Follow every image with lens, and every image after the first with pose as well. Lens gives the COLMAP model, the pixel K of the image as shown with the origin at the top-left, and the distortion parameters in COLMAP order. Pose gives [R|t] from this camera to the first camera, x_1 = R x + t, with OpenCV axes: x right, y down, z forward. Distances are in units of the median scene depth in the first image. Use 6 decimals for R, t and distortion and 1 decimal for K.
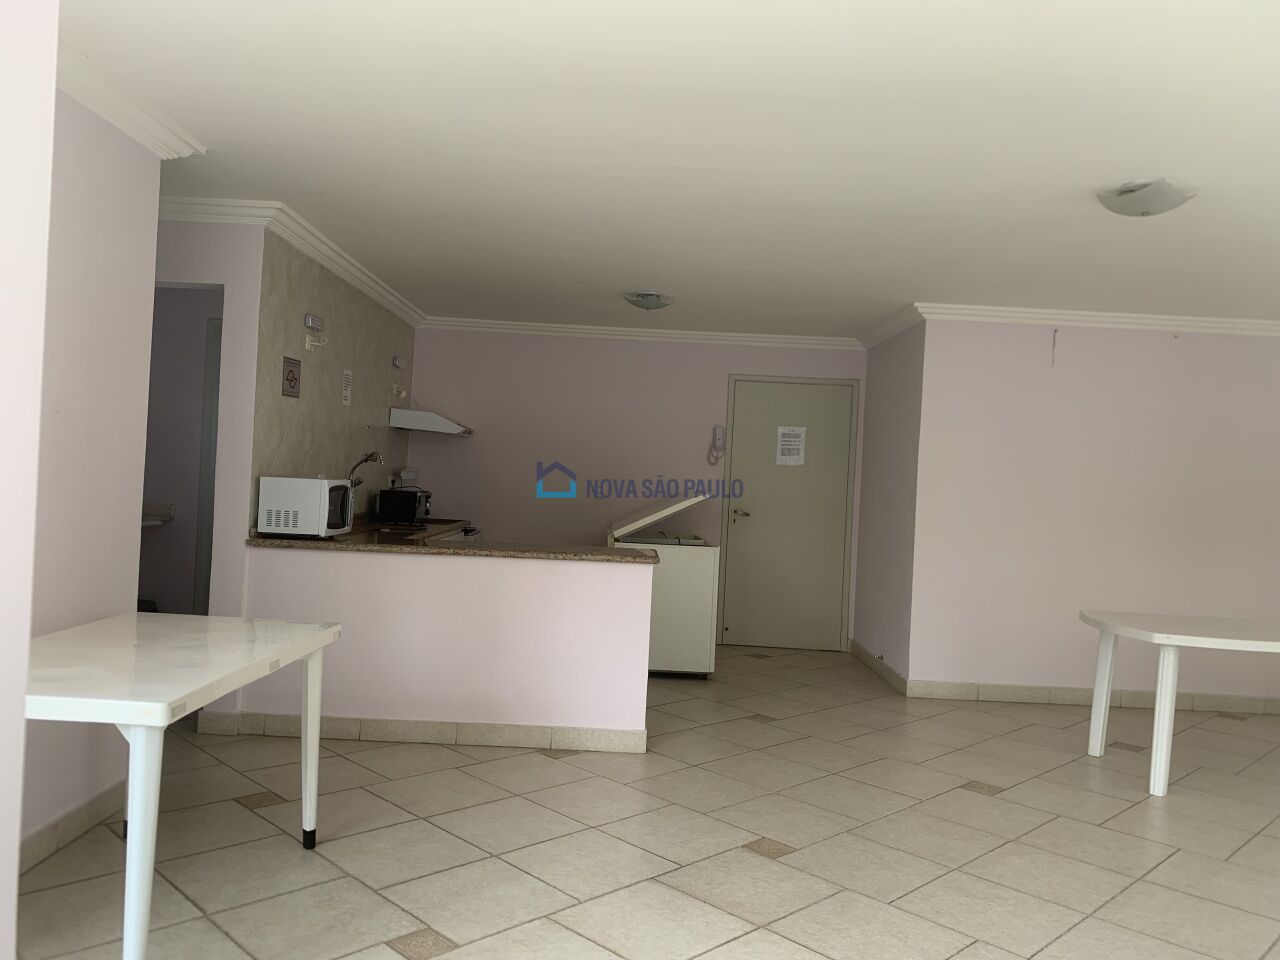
lens RADIAL K [[982.0, 0, 633.9], [0, 982.0, 472.7], [0, 0, 1]] dist [0.062437, -0.065093]
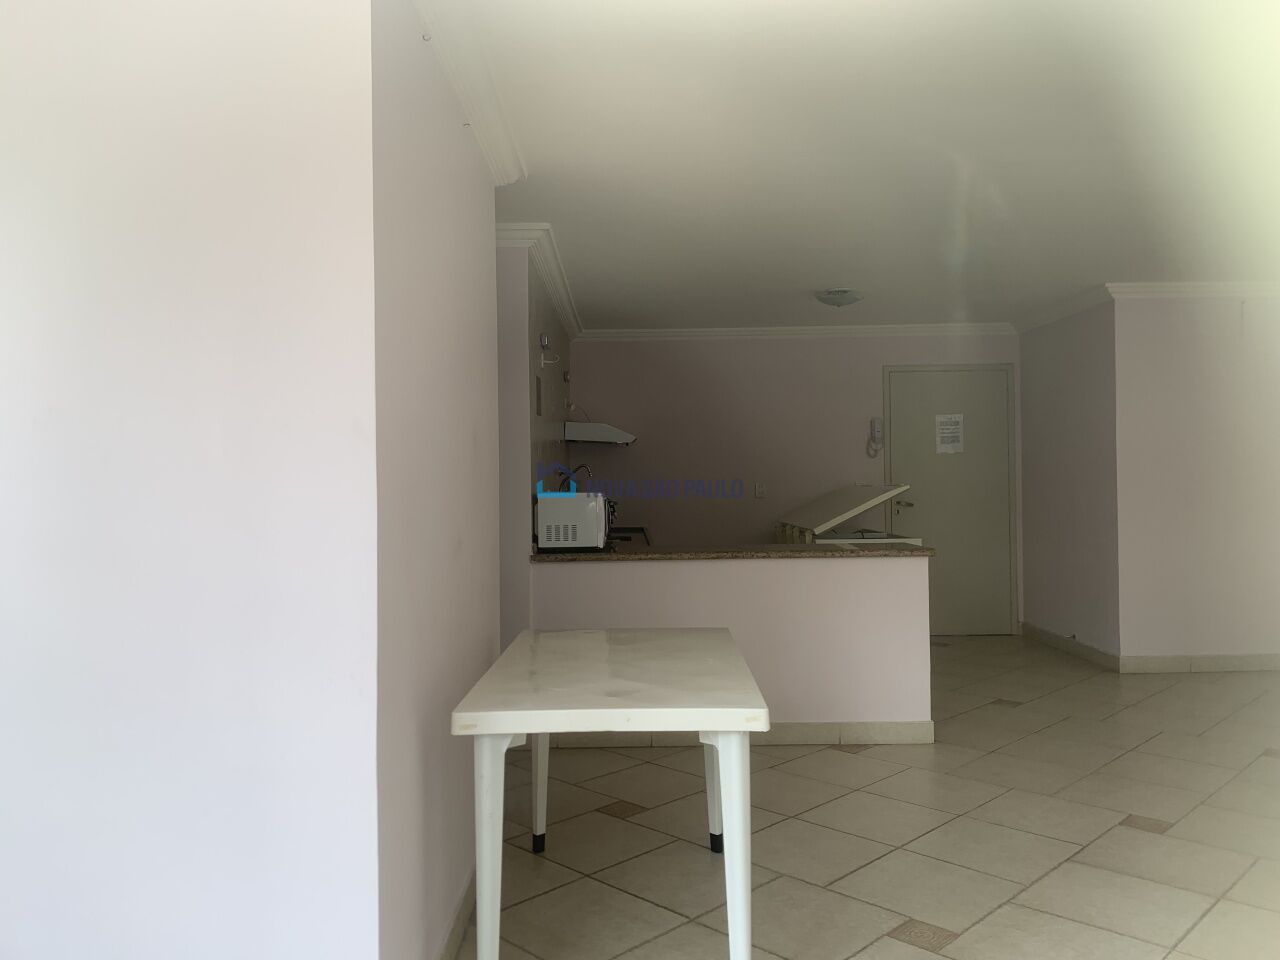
lens RADIAL K [[982.0, 0, 520.1], [0, 982.0, 476.4], [0, 0, 1]] dist [0.062437, -0.065093]
pose [[0.997906, -0.063274, 0.013411, -0.405749], [0.063328, 0.997986, -0.003622, -0.010822], [-0.013154, 0.004463, 0.999904, -0.010576]]
